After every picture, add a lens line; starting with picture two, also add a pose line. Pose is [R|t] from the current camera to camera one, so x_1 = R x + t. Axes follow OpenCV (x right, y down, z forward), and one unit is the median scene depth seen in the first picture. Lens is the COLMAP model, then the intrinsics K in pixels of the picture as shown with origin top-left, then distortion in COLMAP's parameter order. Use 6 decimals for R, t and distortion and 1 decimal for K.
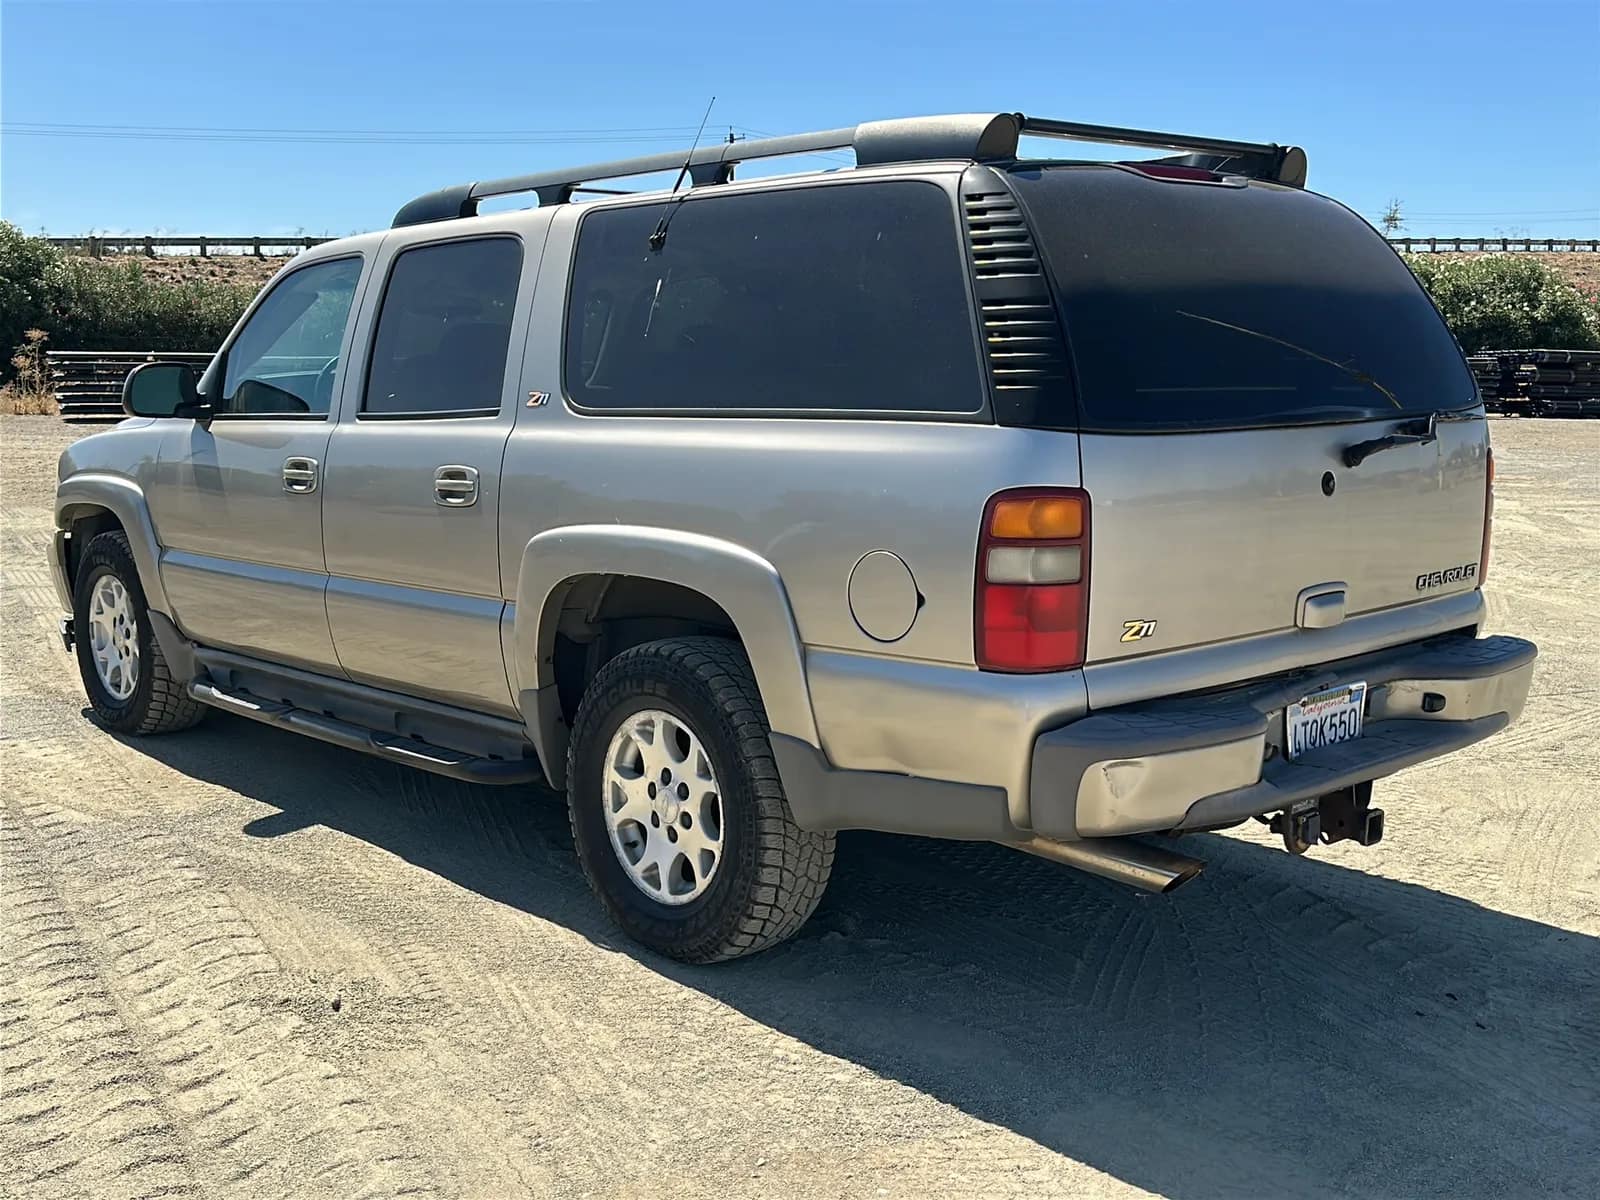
lens RADIAL K [[1721.8, 0, 796.0], [0, 1721.8, 598.6], [0, 0, 1]] dist [0.178946, -0.398815]
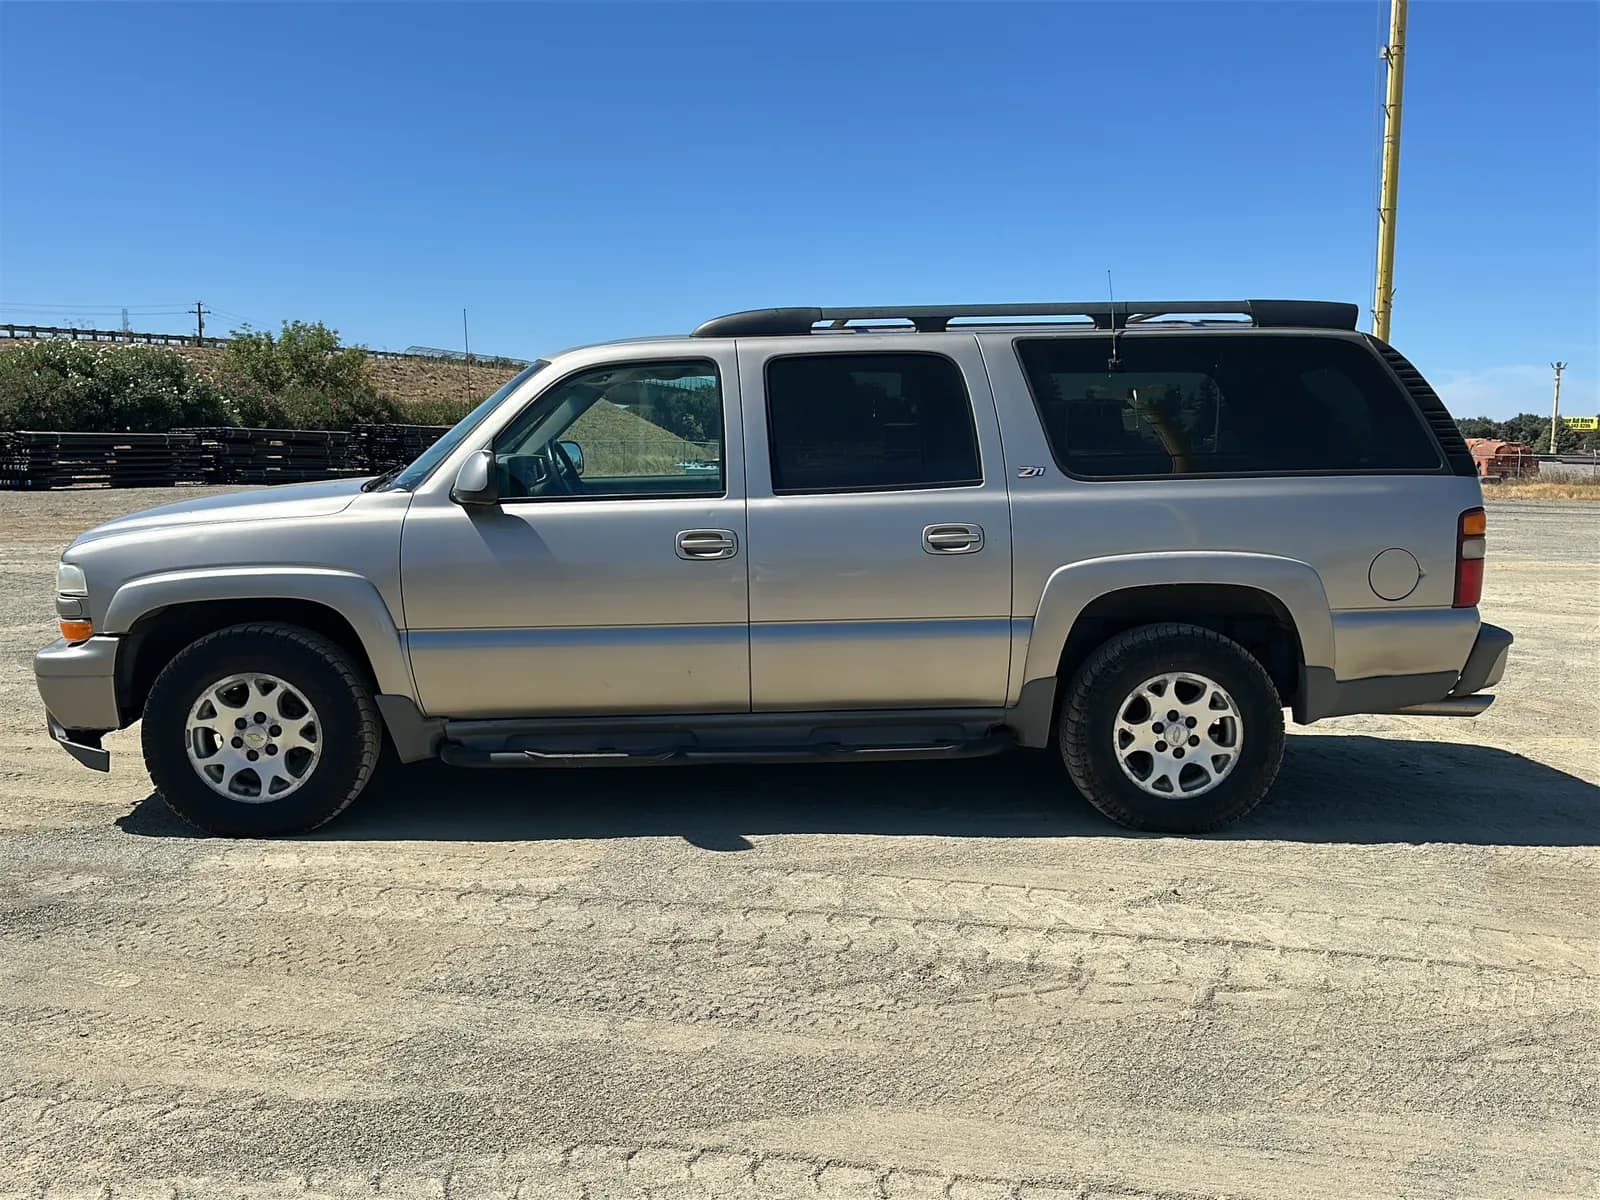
lens RADIAL K [[1423.4, 0, 894.8], [0, 1423.4, 604.6], [0, 0, 1]] dist [0.140414, -0.151149]
pose [[0.664828, -0.090702, 0.741469, -1.216332], [0.105344, 0.994065, 0.027147, -0.056297], [-0.739531, 0.060061, 0.670437, 0.347576]]
